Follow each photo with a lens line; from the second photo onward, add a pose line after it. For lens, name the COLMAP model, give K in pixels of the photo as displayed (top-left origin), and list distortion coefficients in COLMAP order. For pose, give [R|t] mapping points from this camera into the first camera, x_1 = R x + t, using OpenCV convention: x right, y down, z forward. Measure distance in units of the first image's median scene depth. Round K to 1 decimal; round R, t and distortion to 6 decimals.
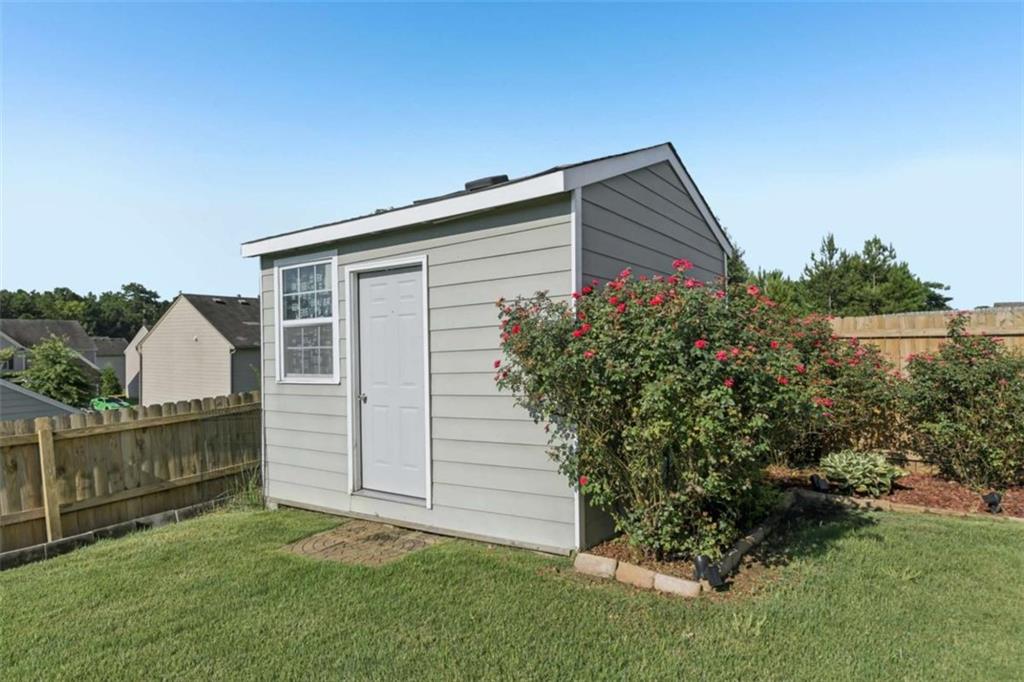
lens RADIAL K [[590.7, 0, 512.0], [0, 590.7, 341.0], [0, 0, 1]] dist [0.002451, -0.000082]
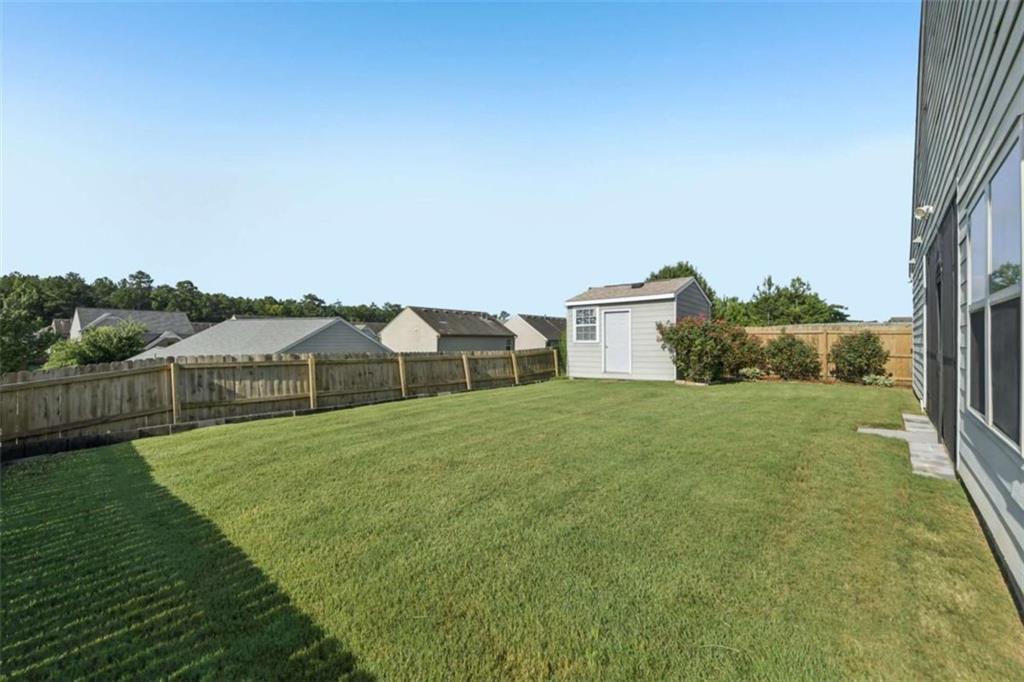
lens RADIAL K [[405.5, 0, 510.5], [0, 405.5, 329.5], [0, 0, 1]] dist [-0.000187, -0.000006]
pose [[0.995716, 0.021372, -0.089965, -0.452575], [-0.022812, 0.999627, -0.015014, 0.031071], [0.089610, 0.017002, 0.995832, -1.128165]]
